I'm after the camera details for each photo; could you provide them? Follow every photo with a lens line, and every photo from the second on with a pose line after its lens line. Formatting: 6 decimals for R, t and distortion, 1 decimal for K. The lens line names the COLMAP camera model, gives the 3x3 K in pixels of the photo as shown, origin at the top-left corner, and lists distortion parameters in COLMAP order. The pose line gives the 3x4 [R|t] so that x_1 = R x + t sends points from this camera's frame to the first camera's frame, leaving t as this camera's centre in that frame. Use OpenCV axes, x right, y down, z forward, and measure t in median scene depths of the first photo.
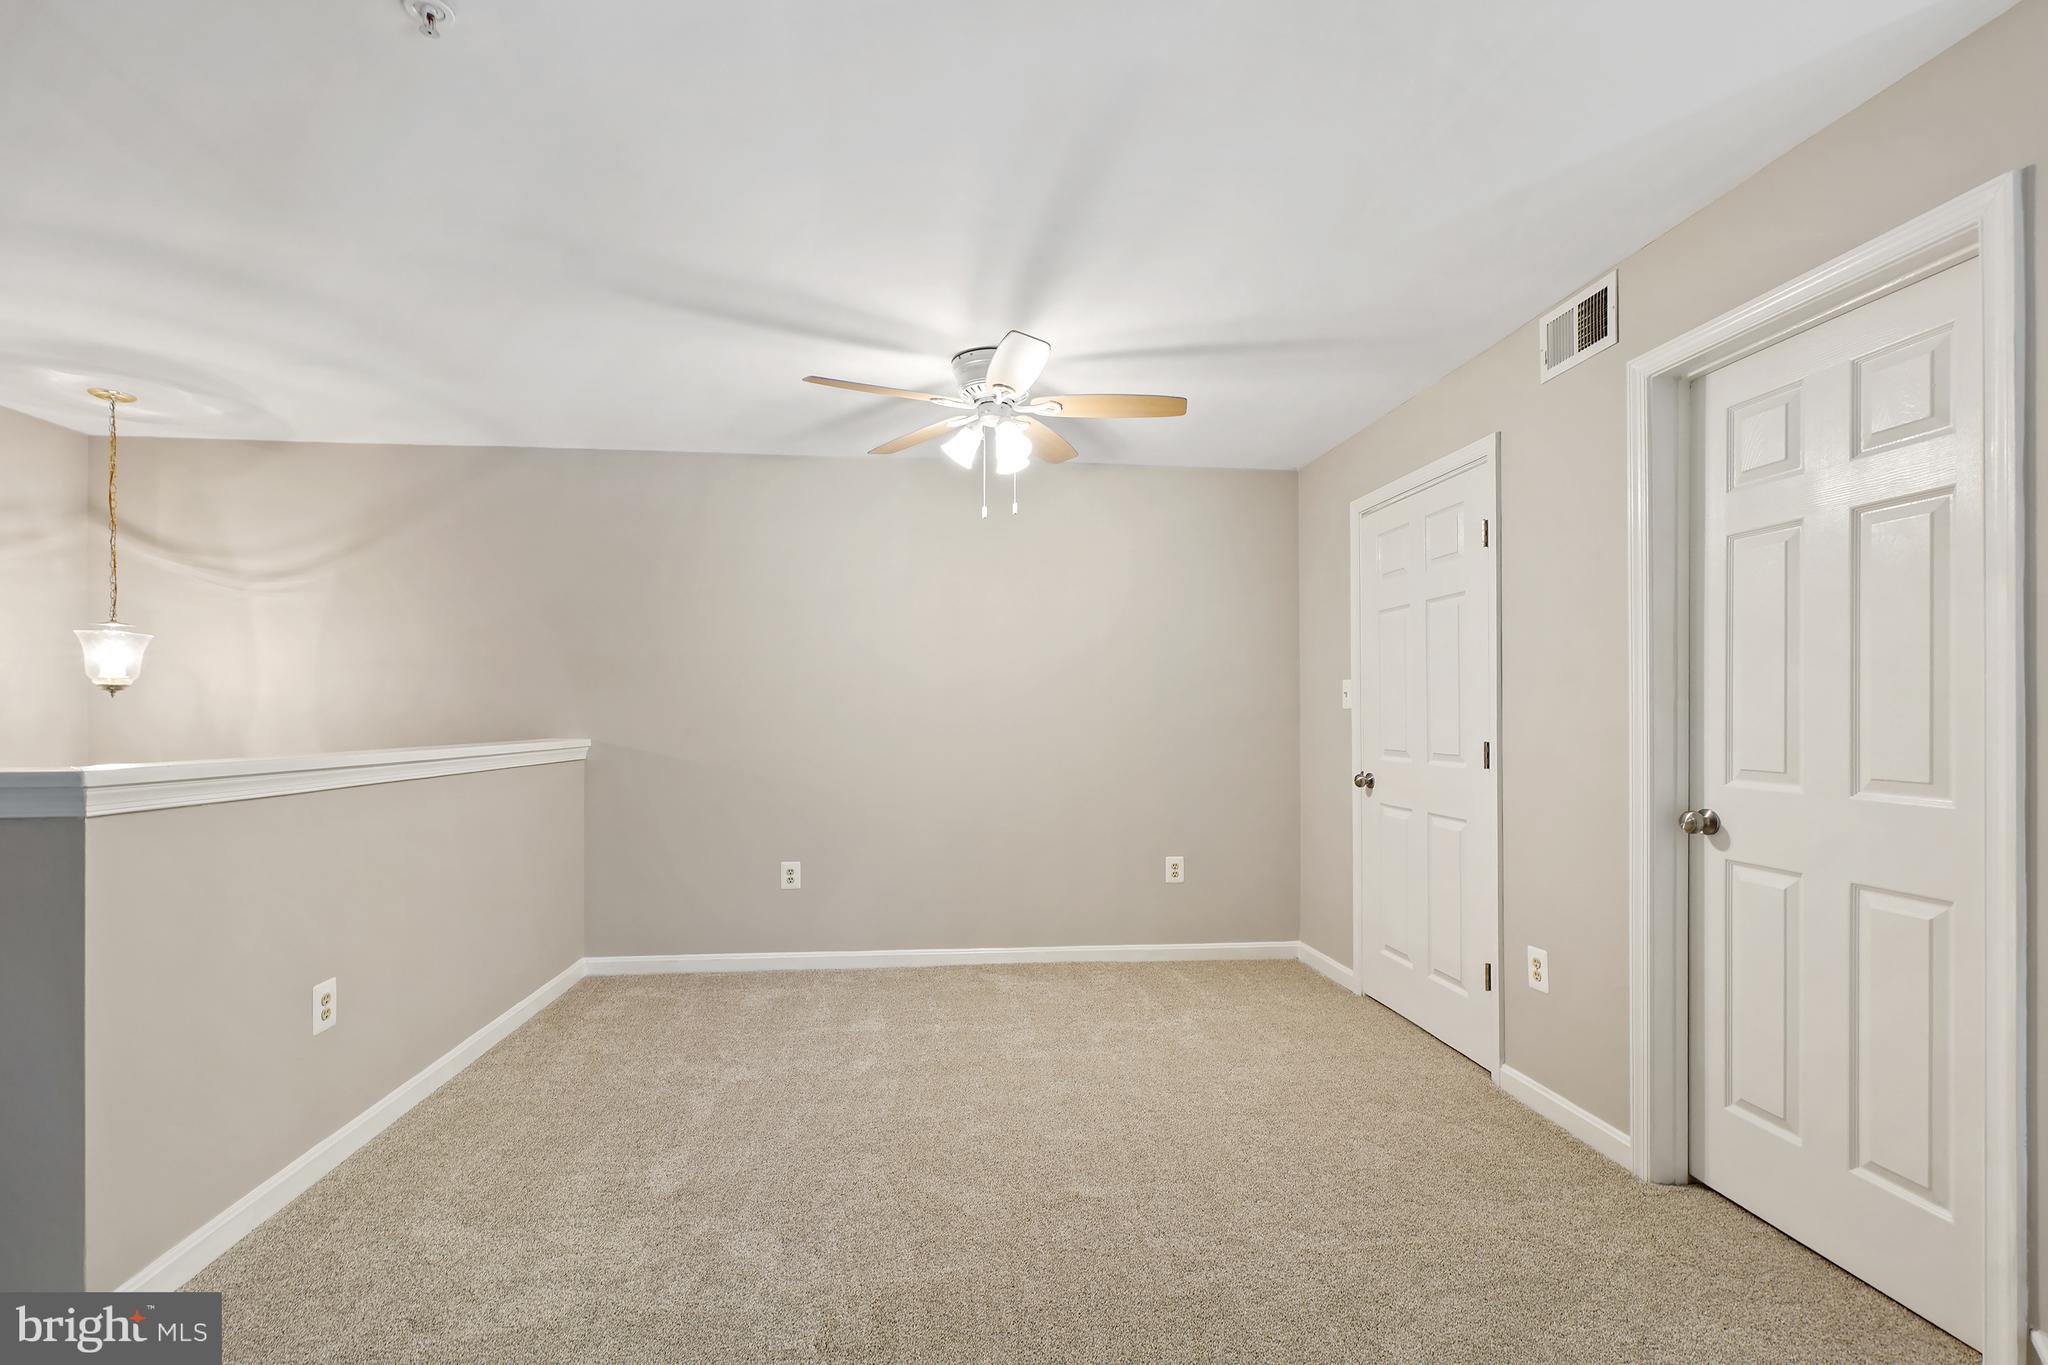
lens RADIAL K [[901.2, 0, 1042.5], [0, 901.2, 713.1], [0, 0, 1]] dist [-0.002225, -0.001864]
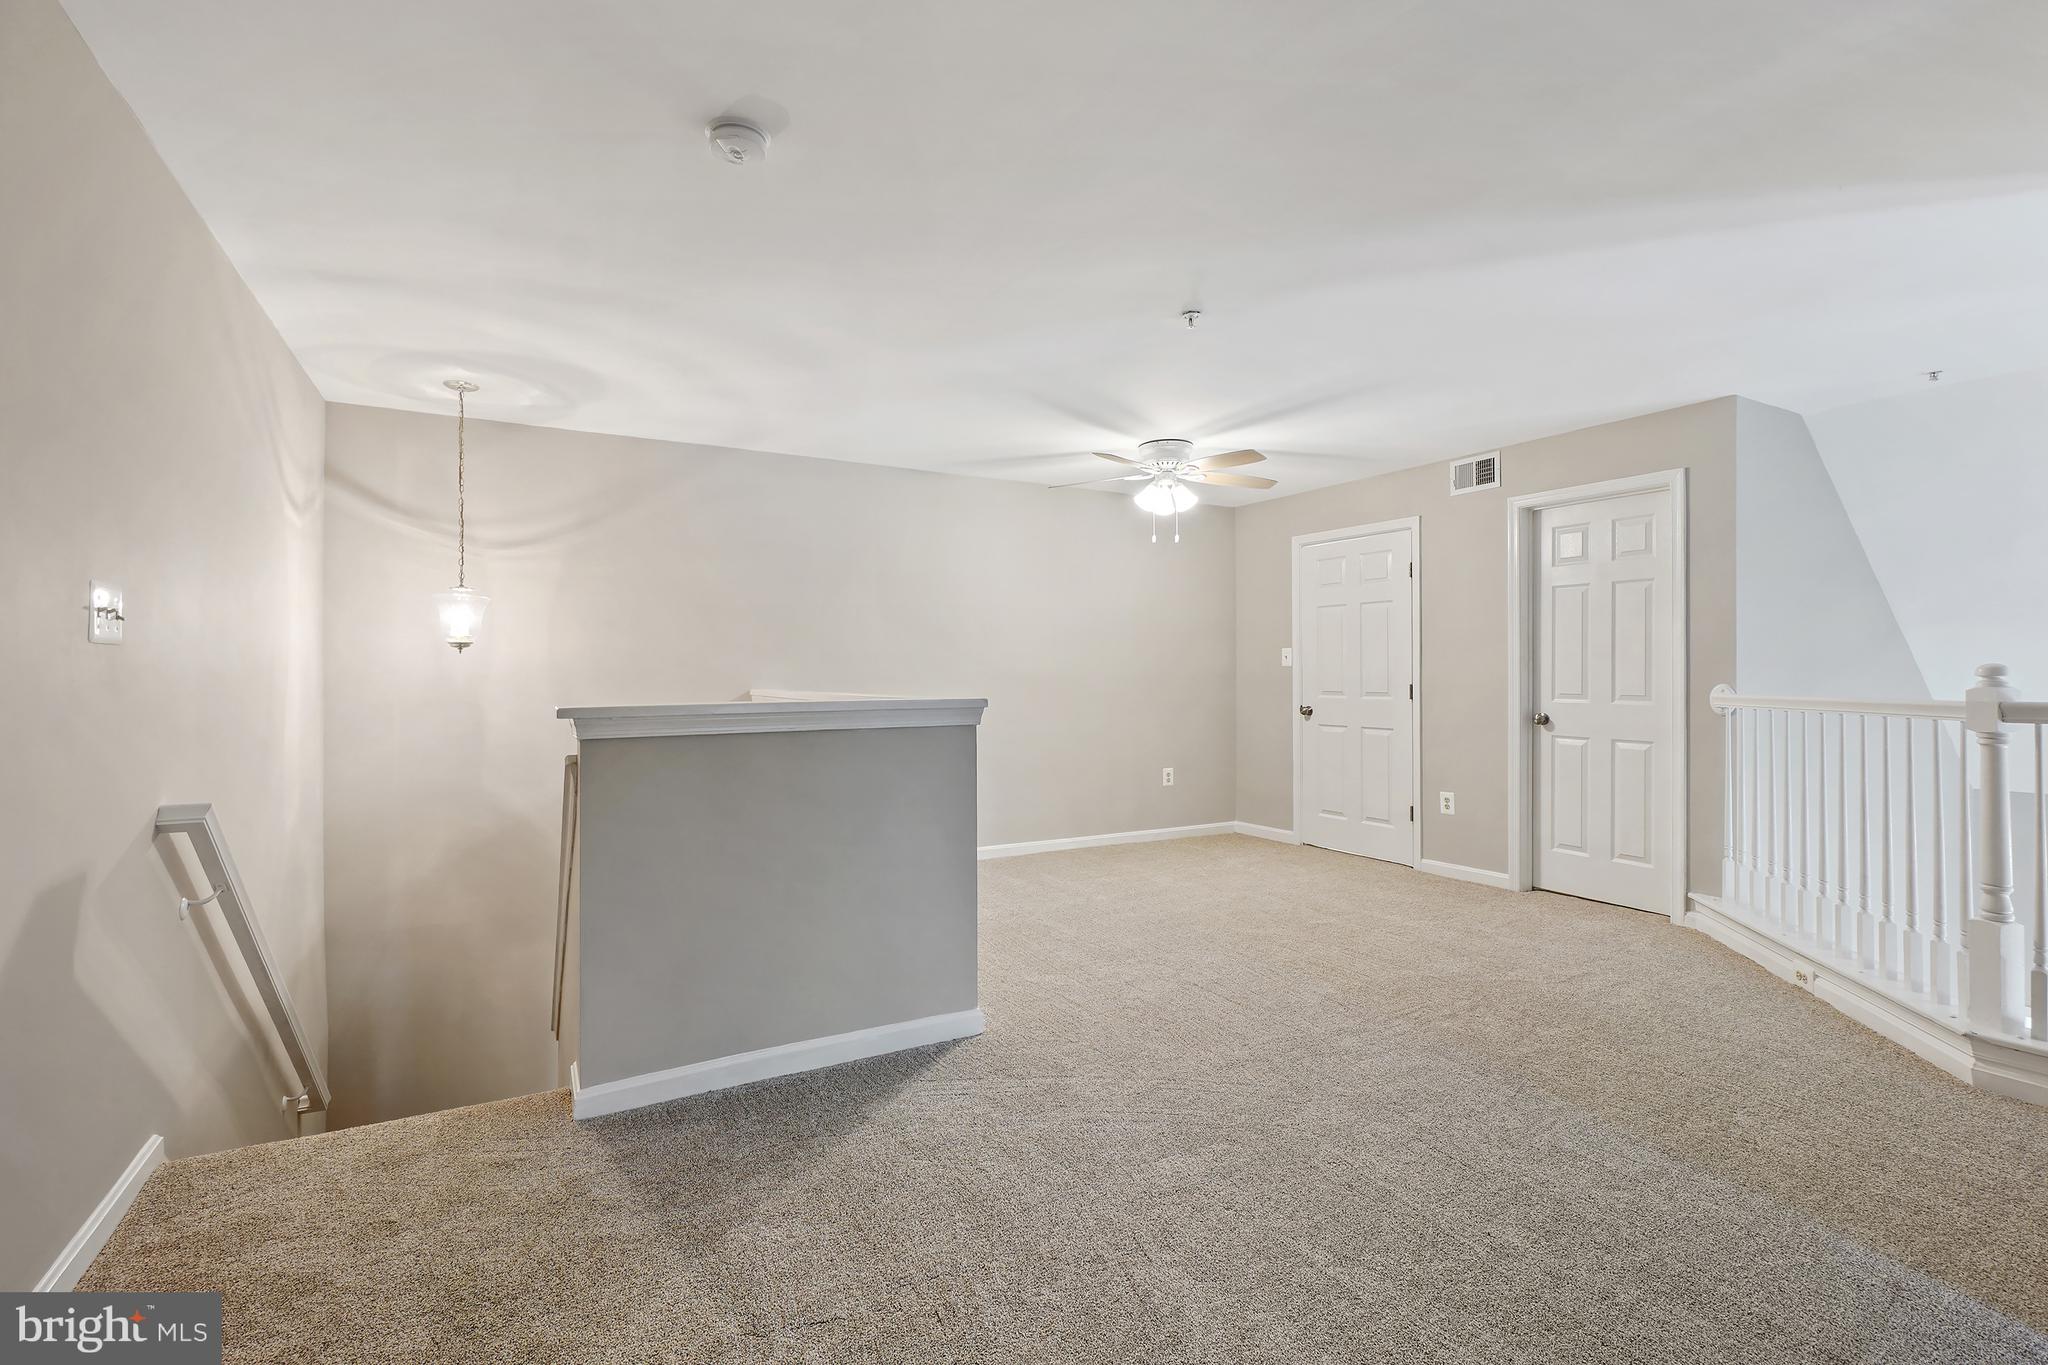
lens RADIAL K [[901.2, 0, 1043.4], [0, 901.2, 674.5], [0, 0, 1]] dist [-0.002225, -0.001864]
pose [[0.915753, -0.001163, 0.401740, -1.065652], [0.000292, 0.999997, 0.002228, 0.008711], [-0.401741, -0.001923, 0.915751, -0.428602]]
